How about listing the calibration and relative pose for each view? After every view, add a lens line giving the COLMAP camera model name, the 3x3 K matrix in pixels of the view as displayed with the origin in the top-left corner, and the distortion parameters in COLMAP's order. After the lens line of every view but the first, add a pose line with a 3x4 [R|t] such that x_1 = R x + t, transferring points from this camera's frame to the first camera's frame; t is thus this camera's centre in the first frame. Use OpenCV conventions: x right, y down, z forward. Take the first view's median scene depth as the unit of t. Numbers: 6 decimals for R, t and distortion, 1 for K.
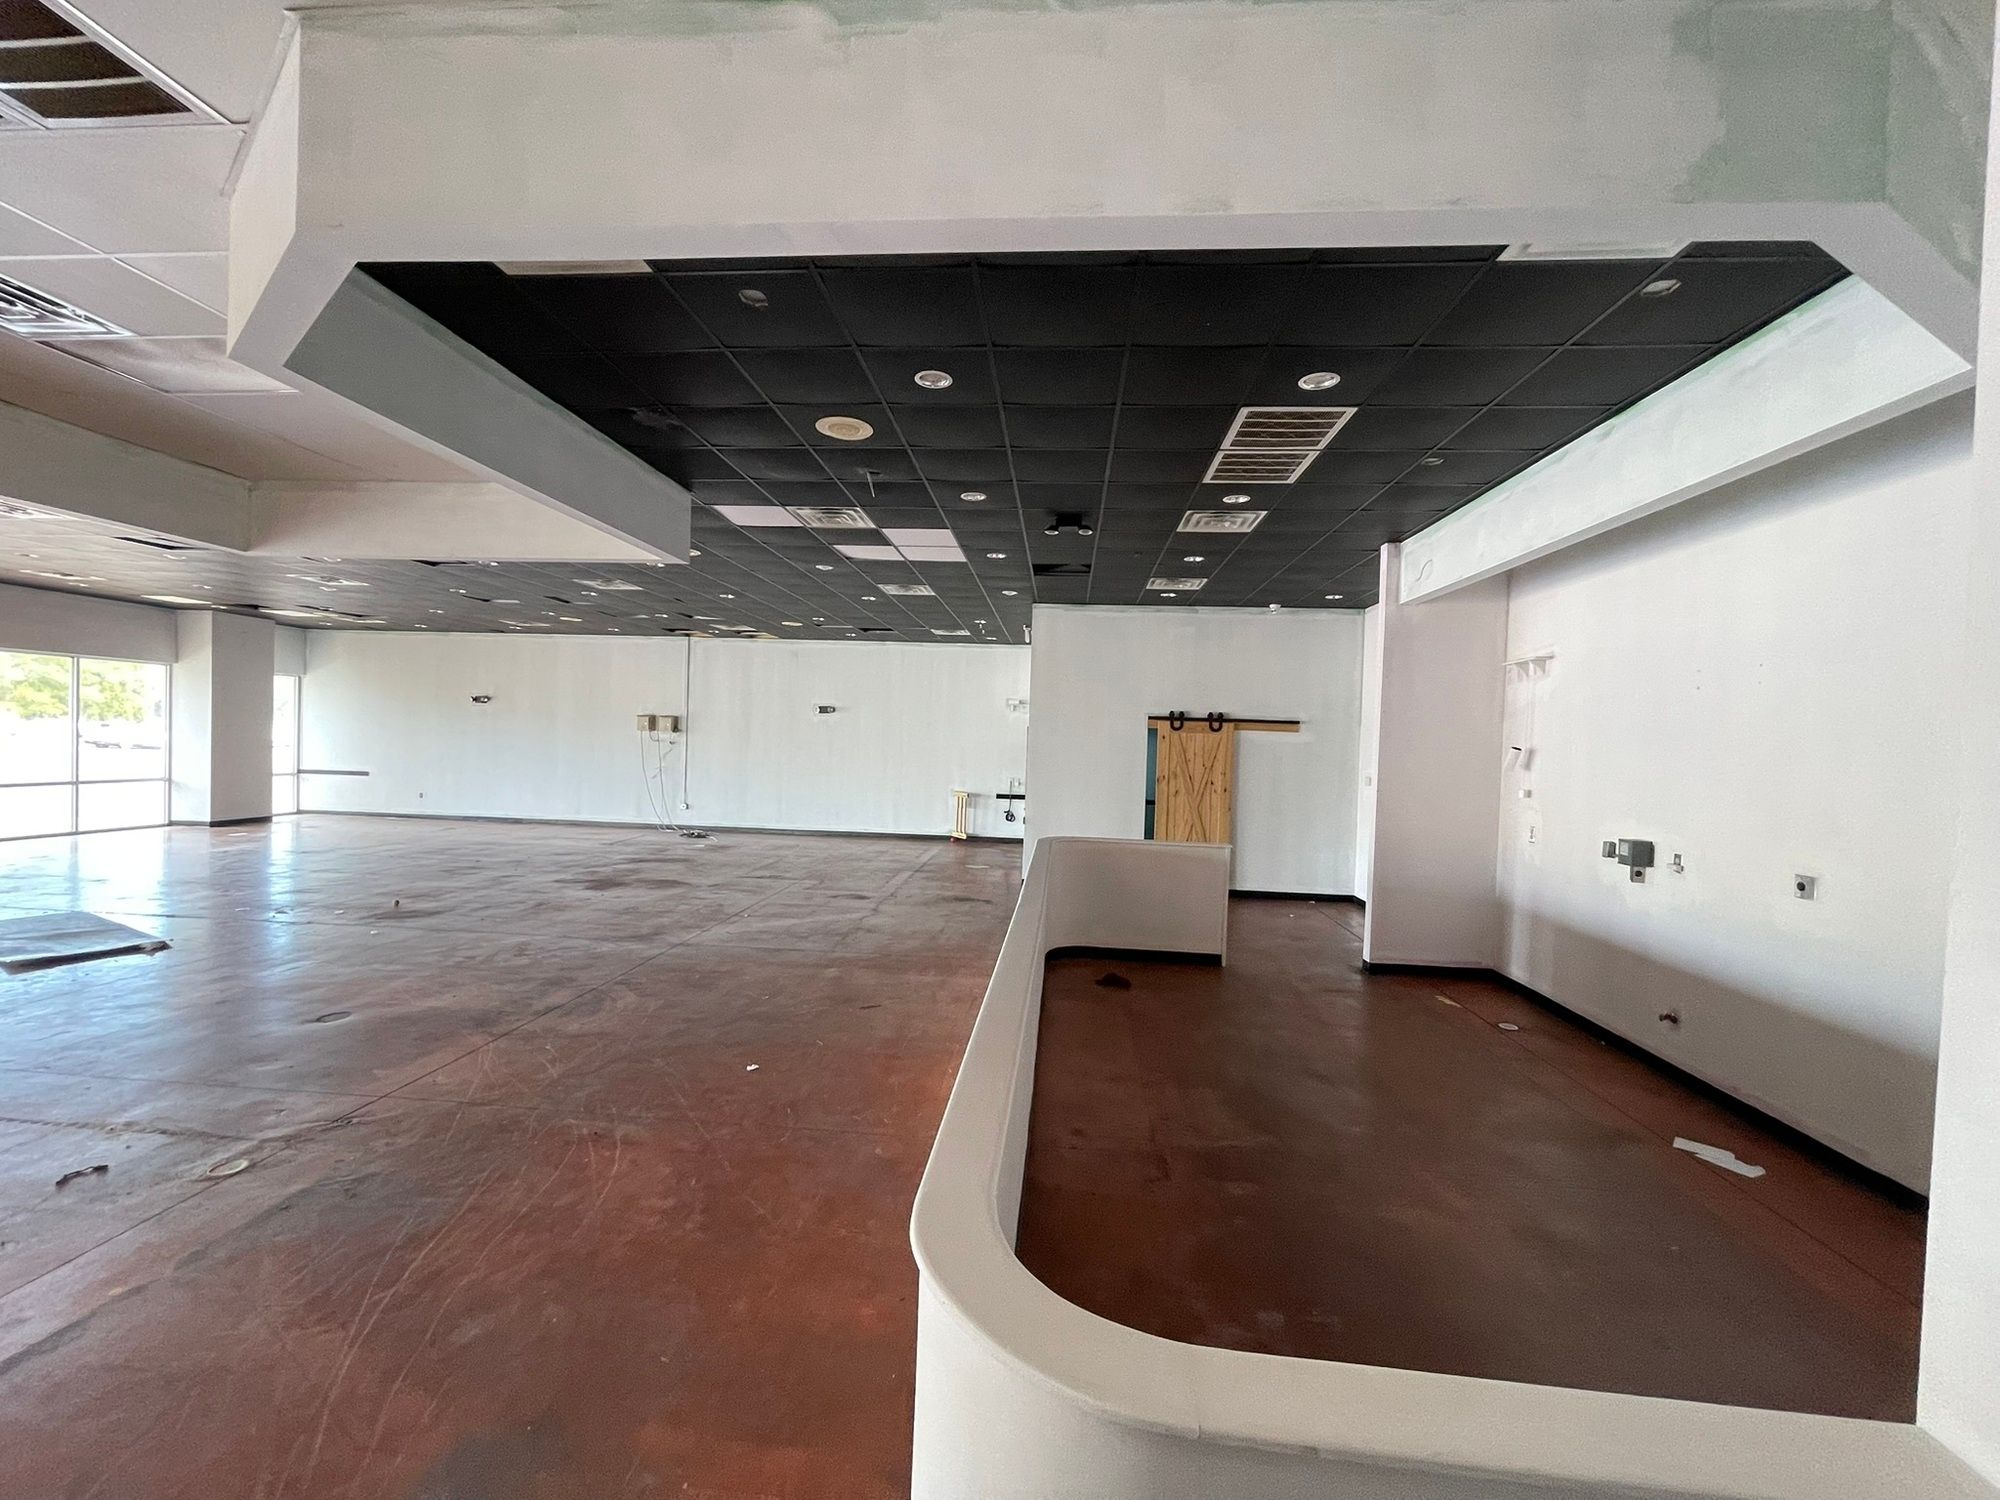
lens RADIAL K [[806.3, 0, 1009.7], [0, 806.3, 743.3], [0, 0, 1]] dist [0.000980, -0.000173]
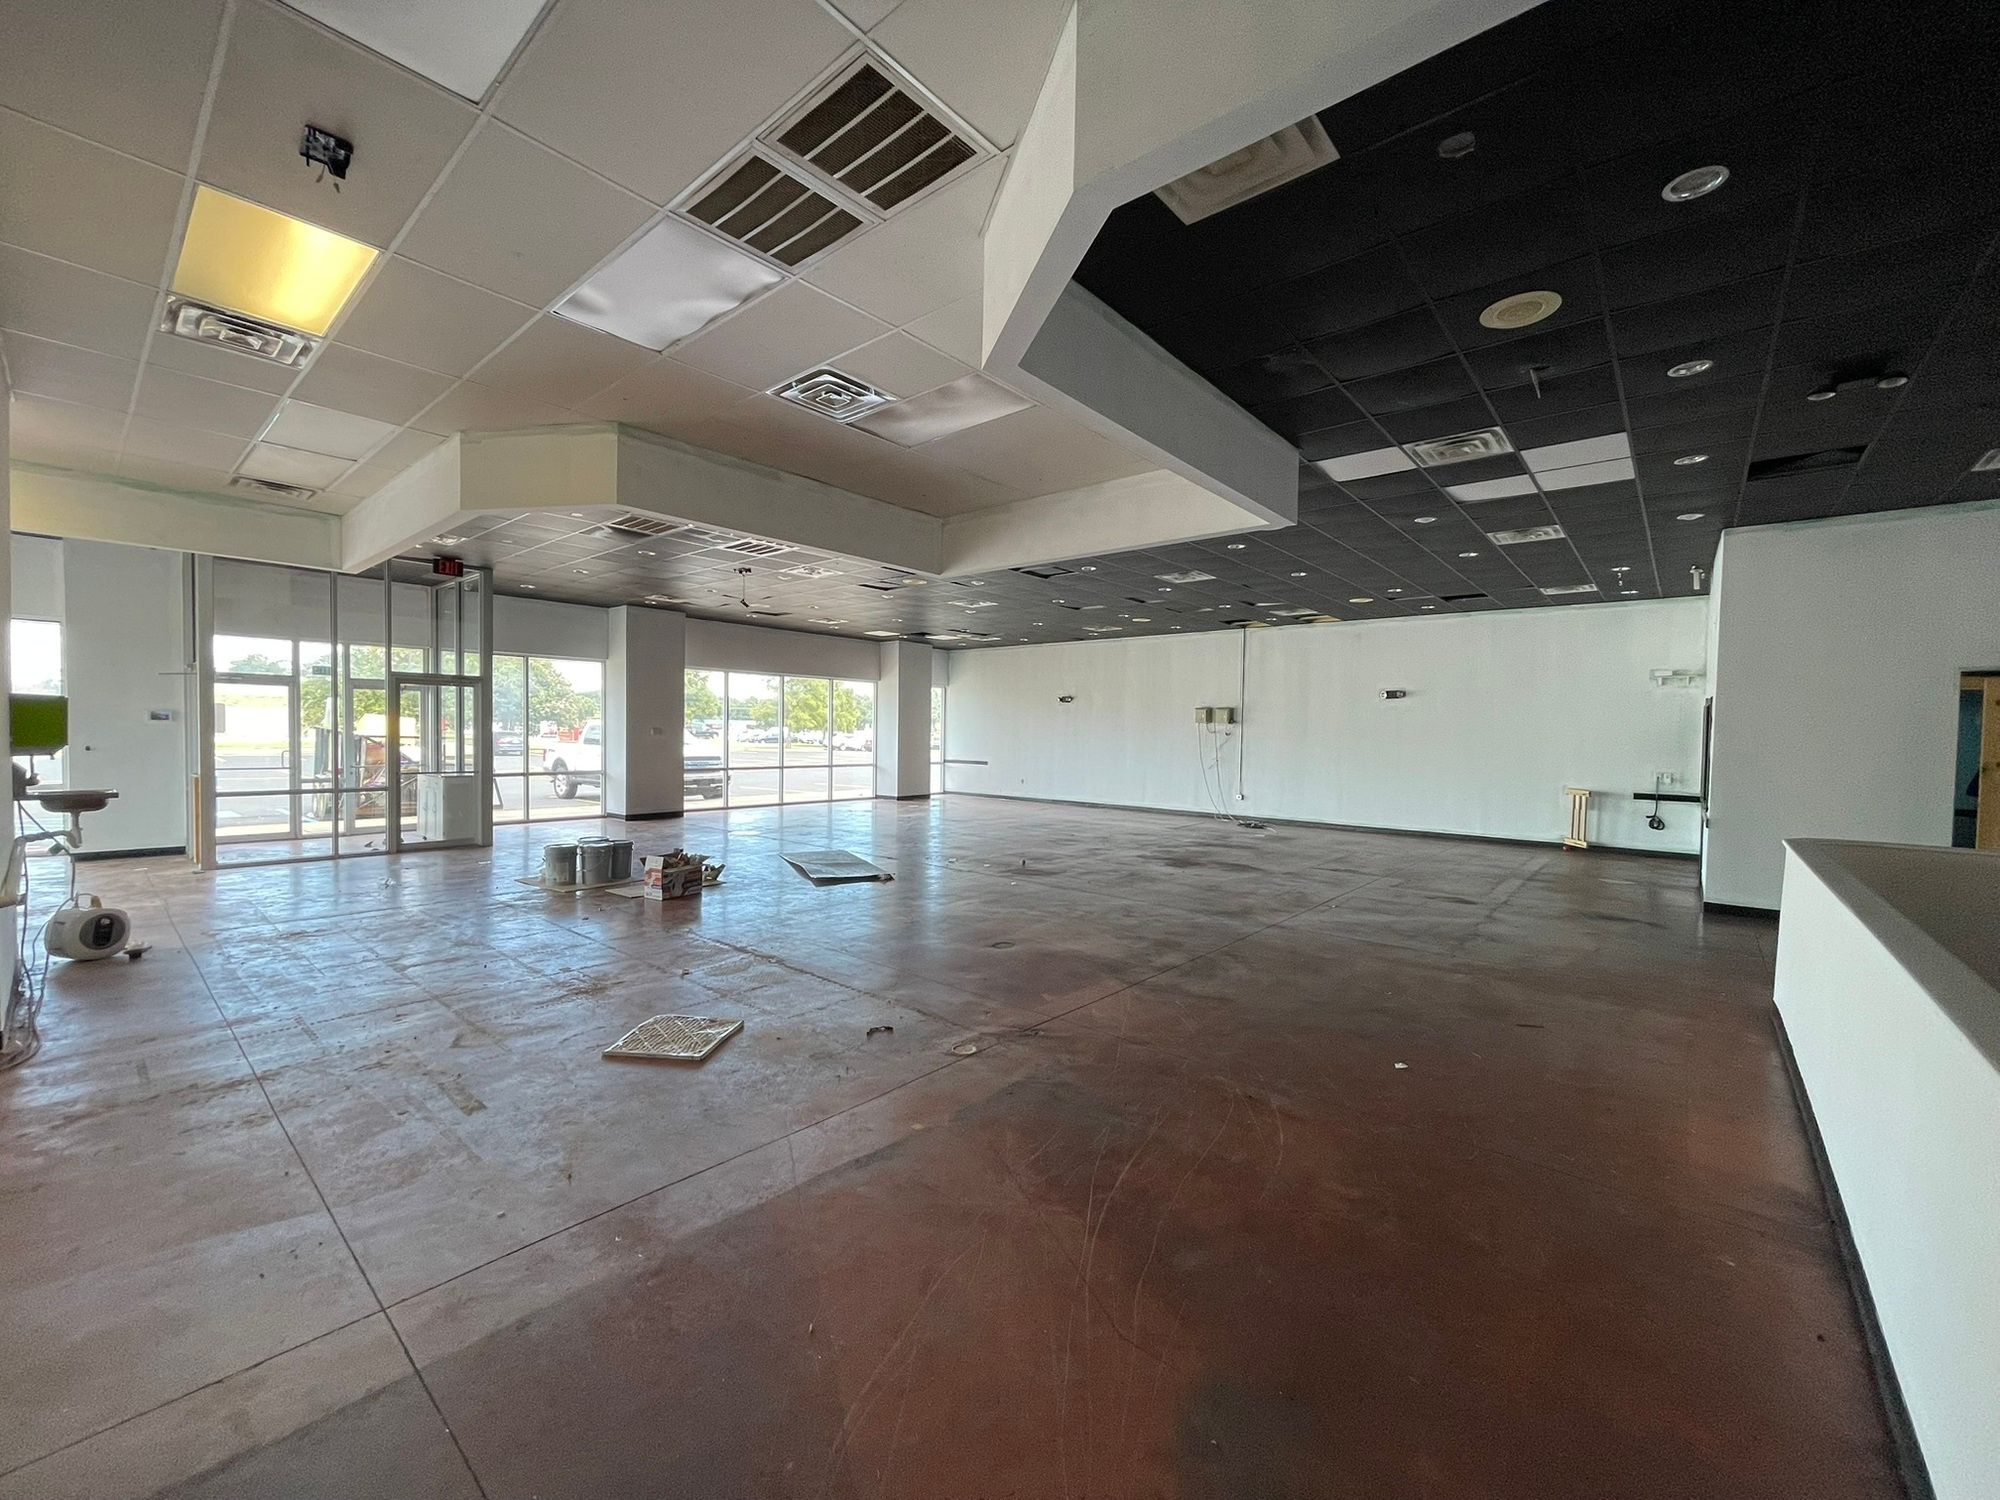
lens RADIAL K [[806.3, 0, 1008.6], [0, 806.3, 737.1], [0, 0, 1]] dist [0.000980, -0.000173]
pose [[0.812214, -0.010047, -0.583274, -0.097526], [0.001675, 0.999888, -0.014890, 0.035682], [0.583358, 0.011117, 0.812139, 0.021069]]
